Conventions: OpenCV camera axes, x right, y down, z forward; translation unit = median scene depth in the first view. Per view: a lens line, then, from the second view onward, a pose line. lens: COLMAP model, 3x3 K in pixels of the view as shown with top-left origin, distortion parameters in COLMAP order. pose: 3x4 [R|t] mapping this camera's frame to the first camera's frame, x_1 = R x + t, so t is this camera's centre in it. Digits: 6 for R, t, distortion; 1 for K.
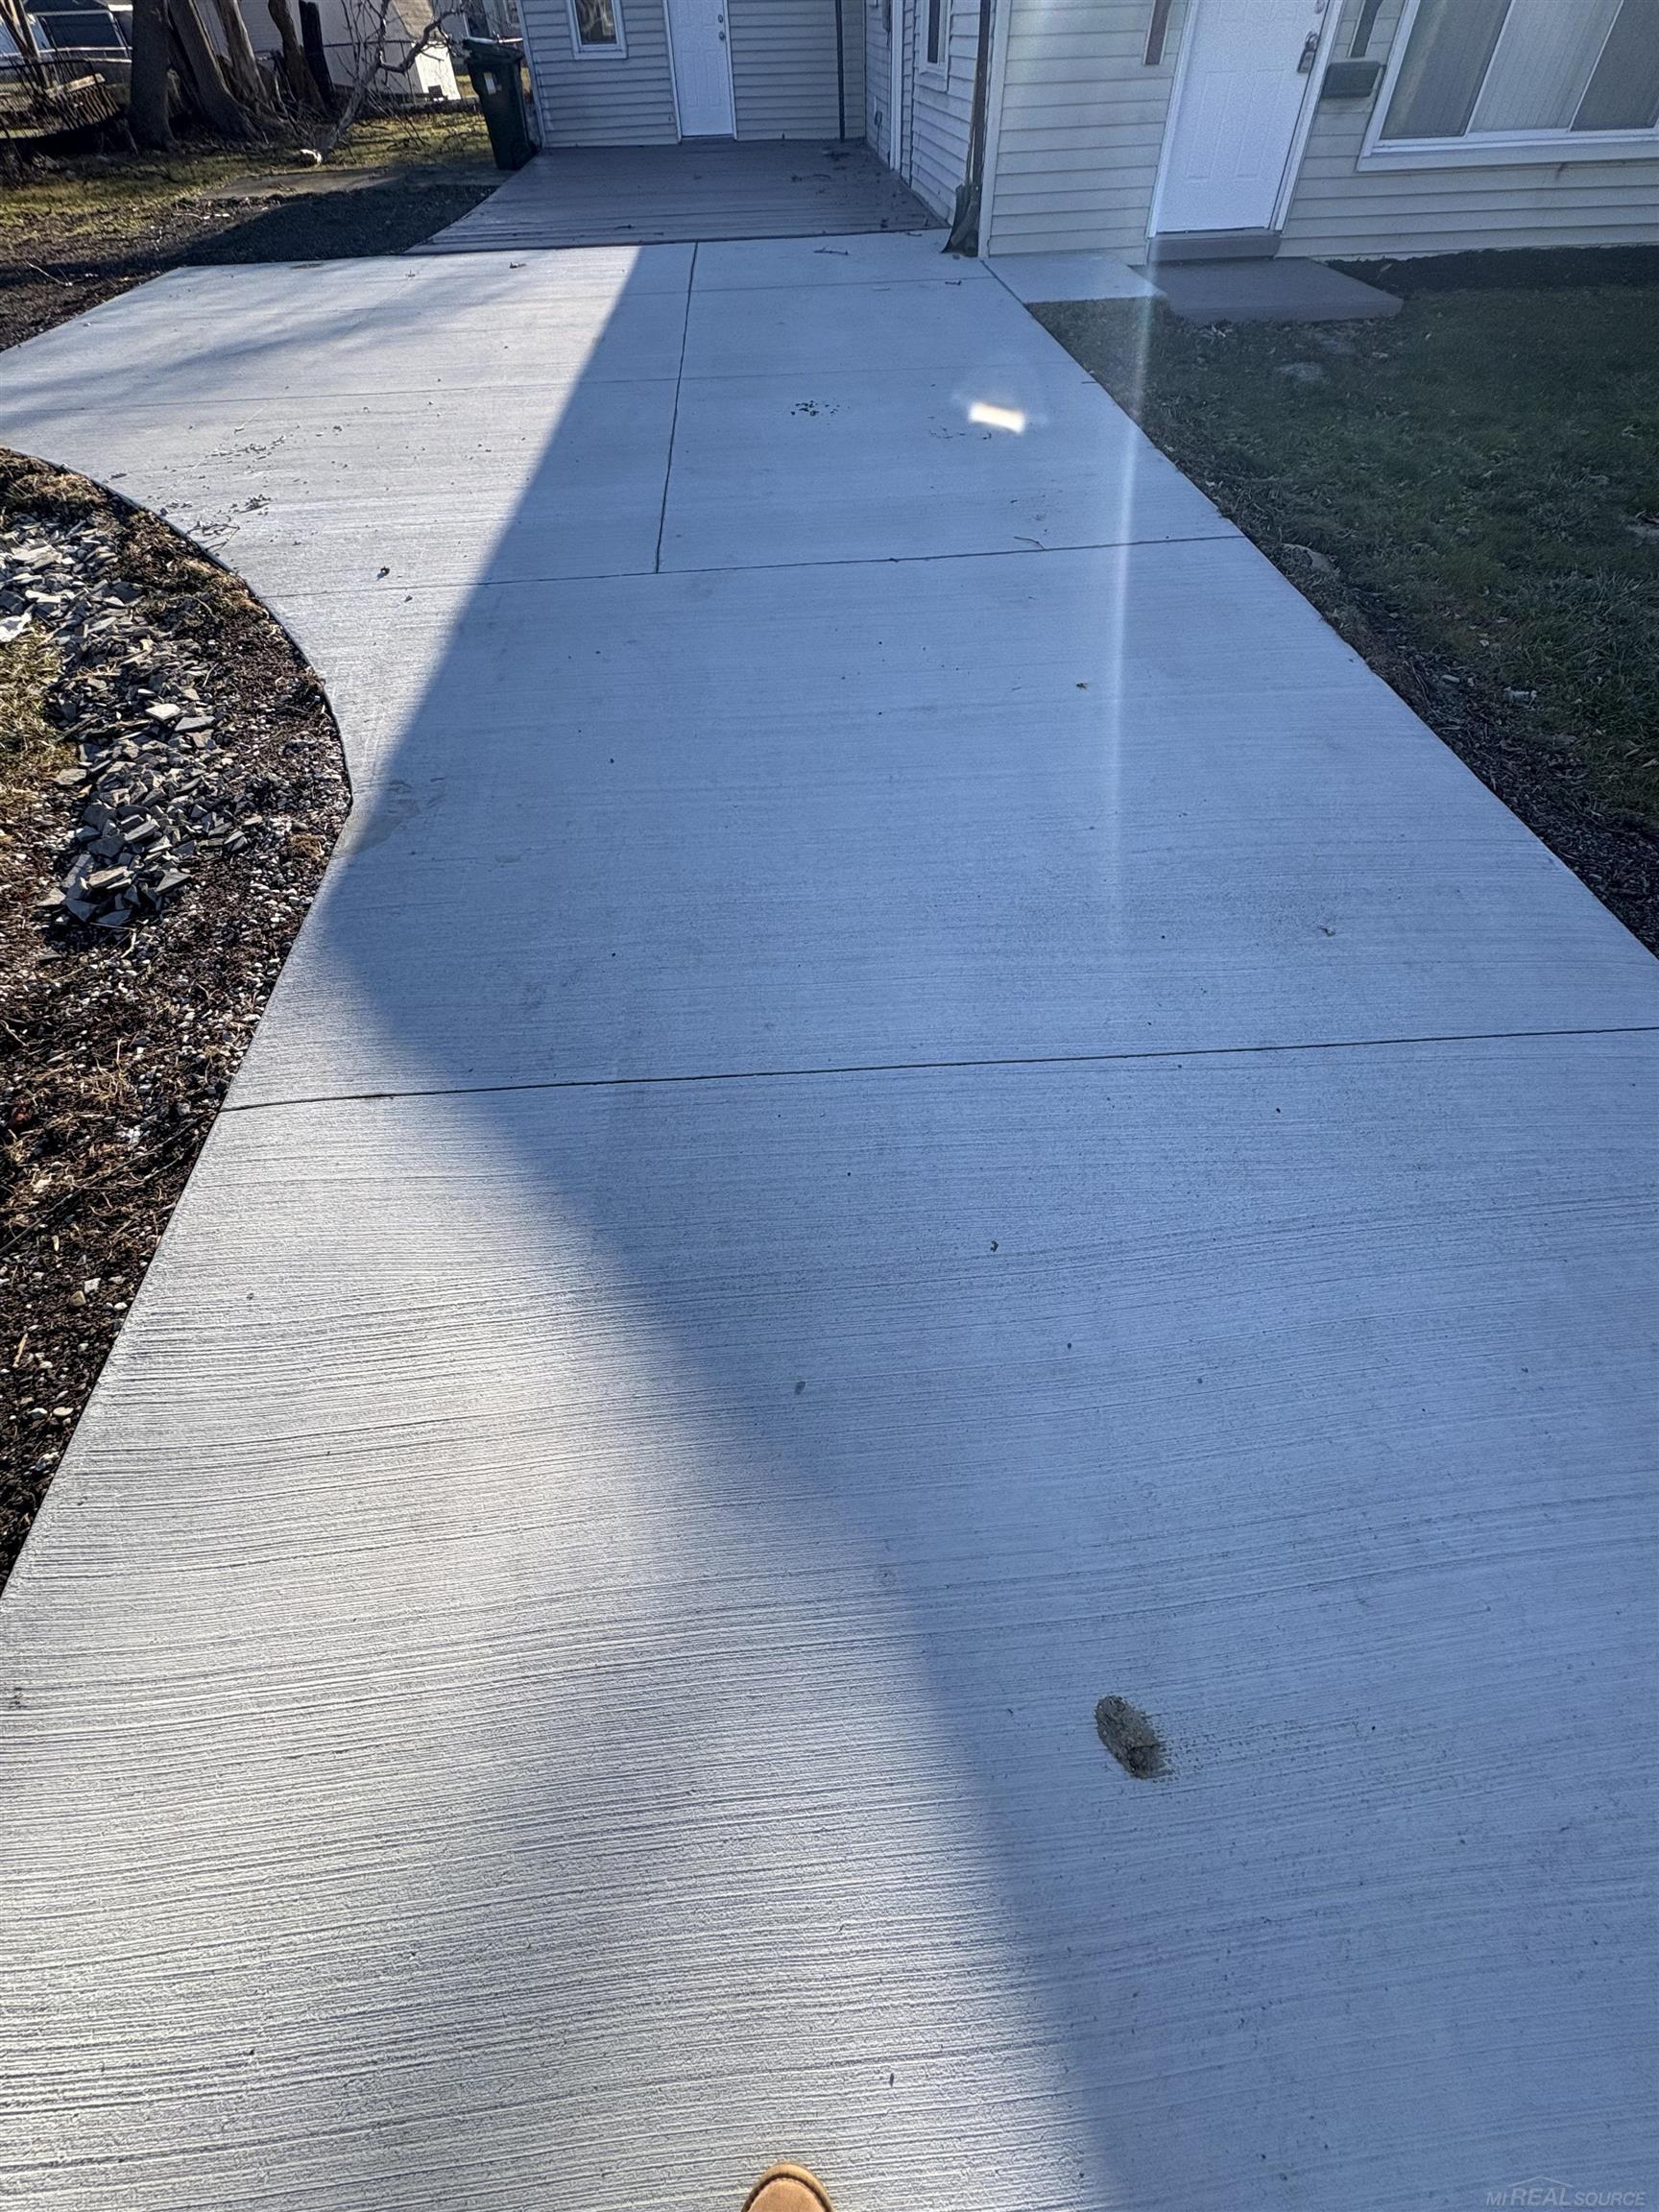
lens RADIAL K [[878.4, 0, 828.4], [0, 878.4, 1109.4], [0, 0, 1]] dist [0.000641, -0.000136]
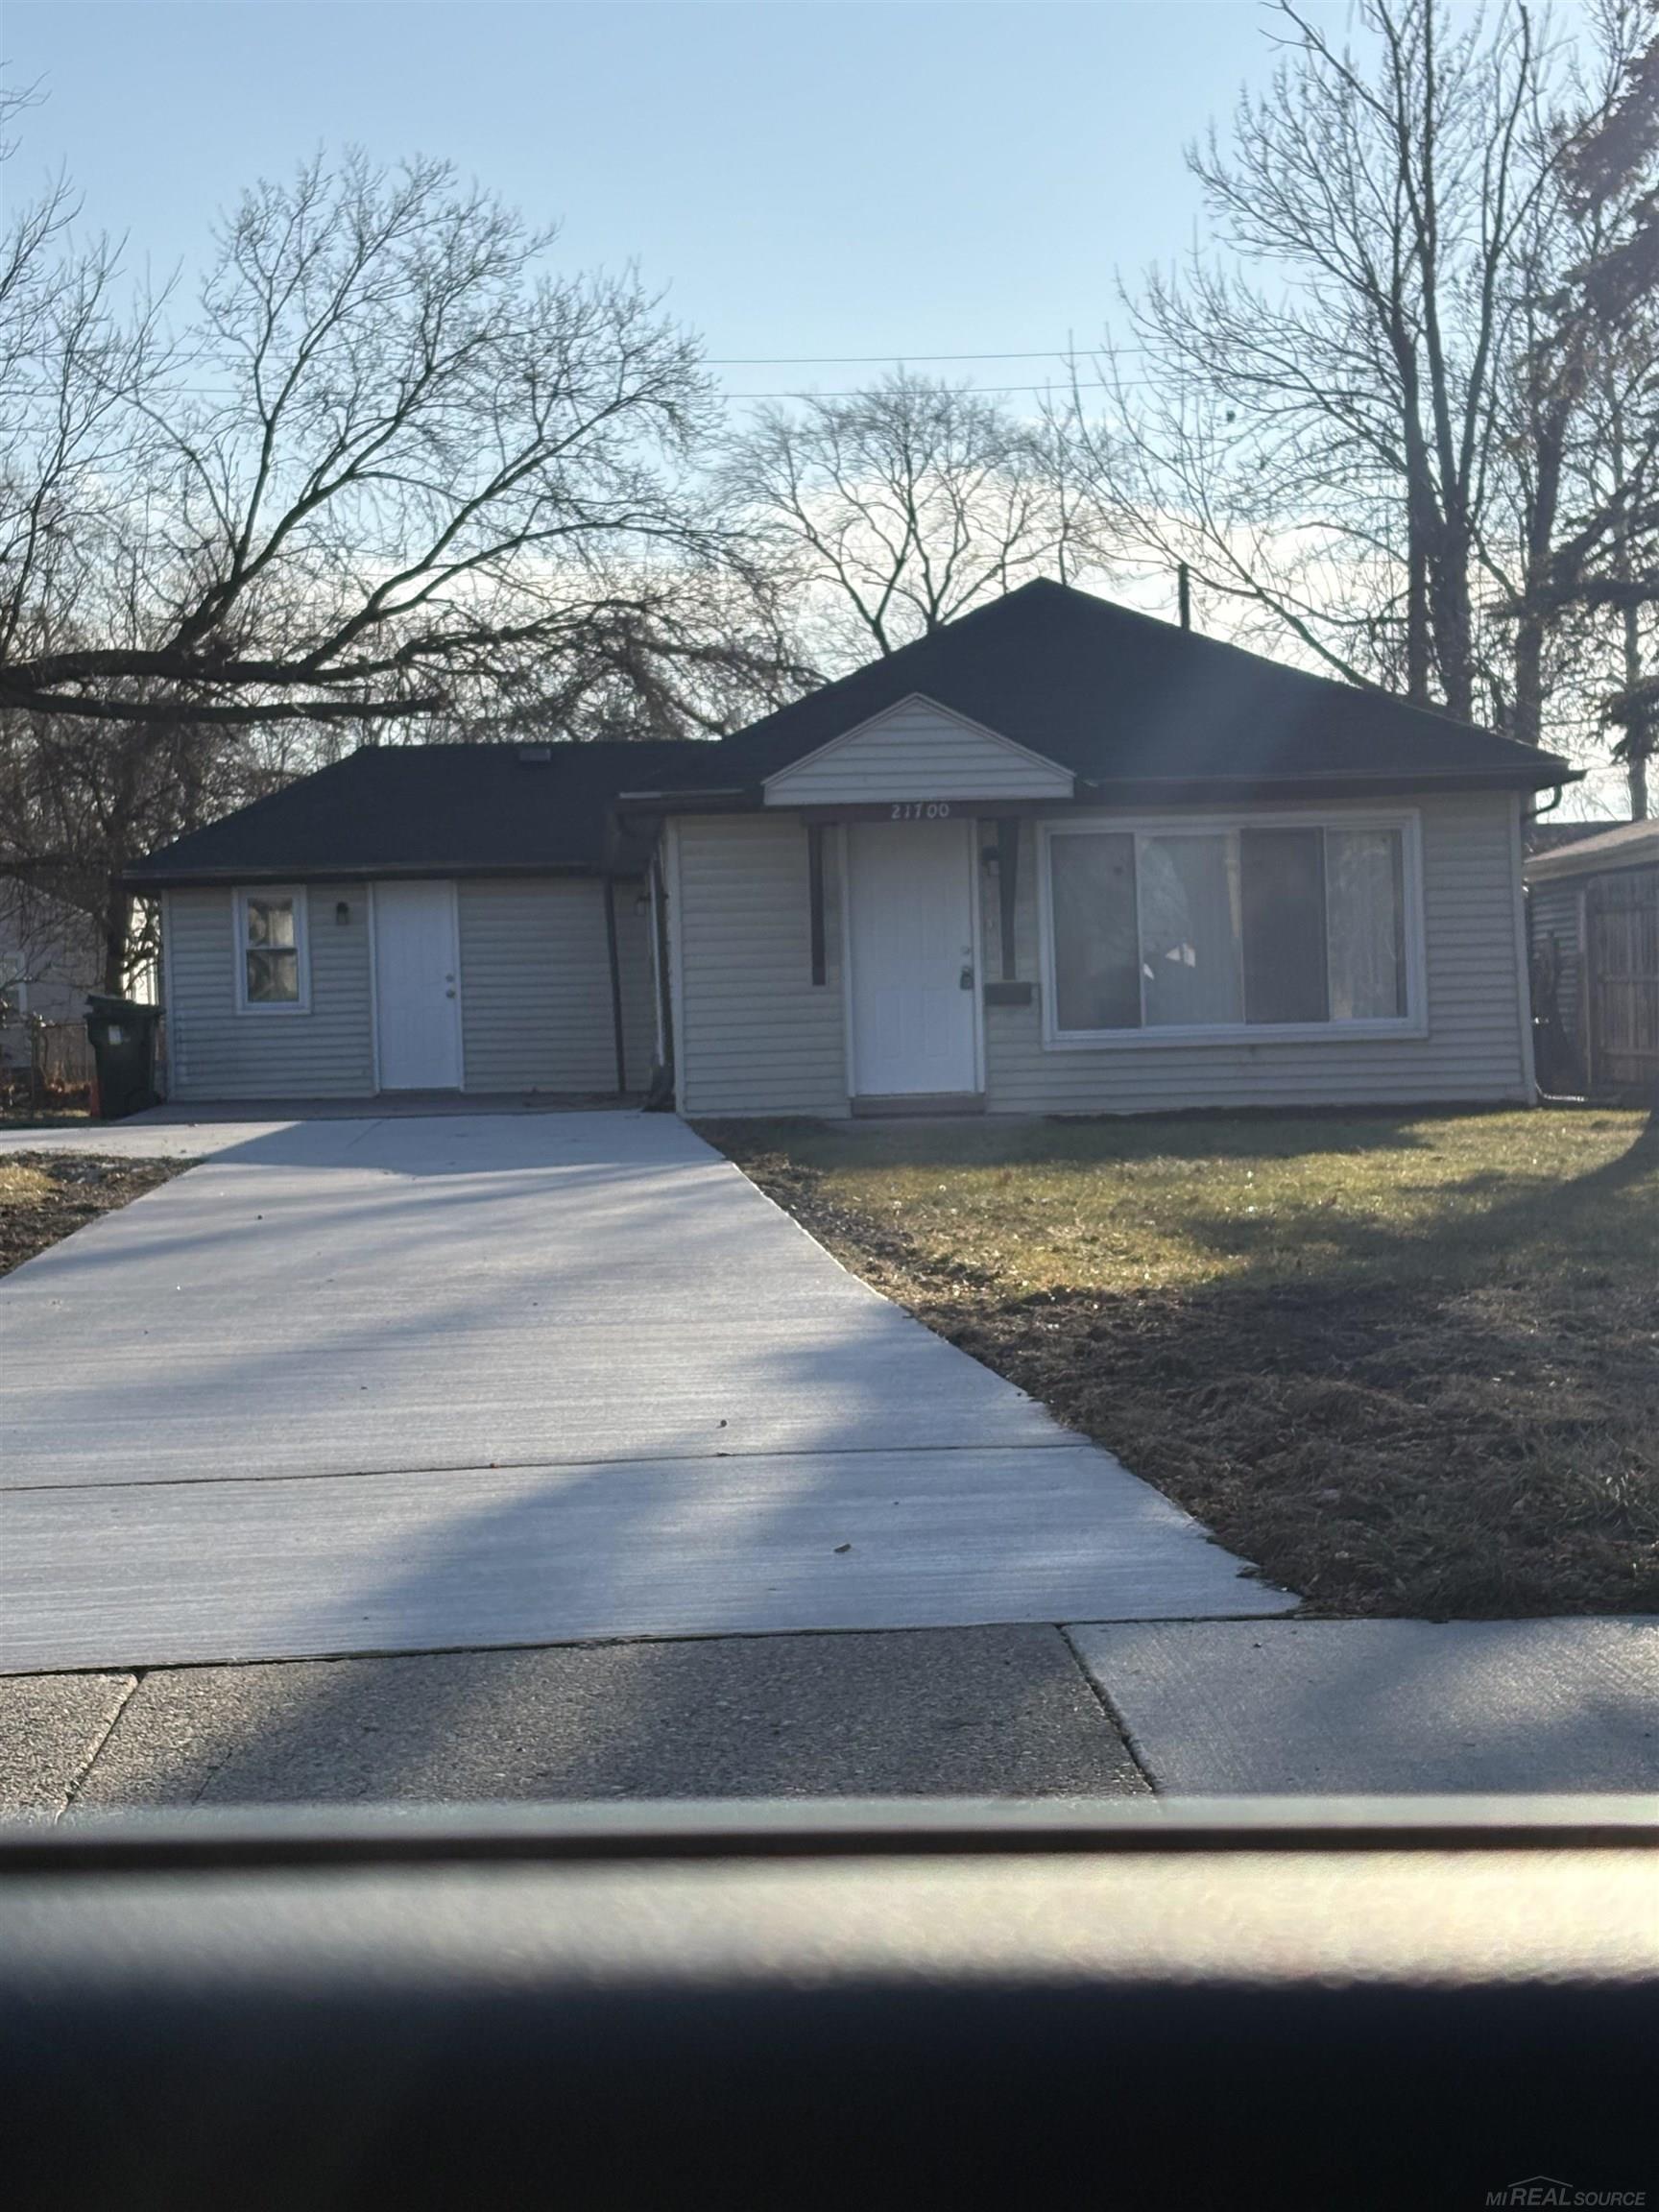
lens RADIAL K [[4374.1, 0, 831.0], [0, 4374.1, 1113.2], [0, 0, 1]] dist [0.225646, 0.000000]
pose [[0.999942, -0.006416, -0.008603, 0.402414], [-0.002490, 0.641063, -0.767484, 2.883218], [0.010439, 0.767461, 0.641010, -2.206778]]
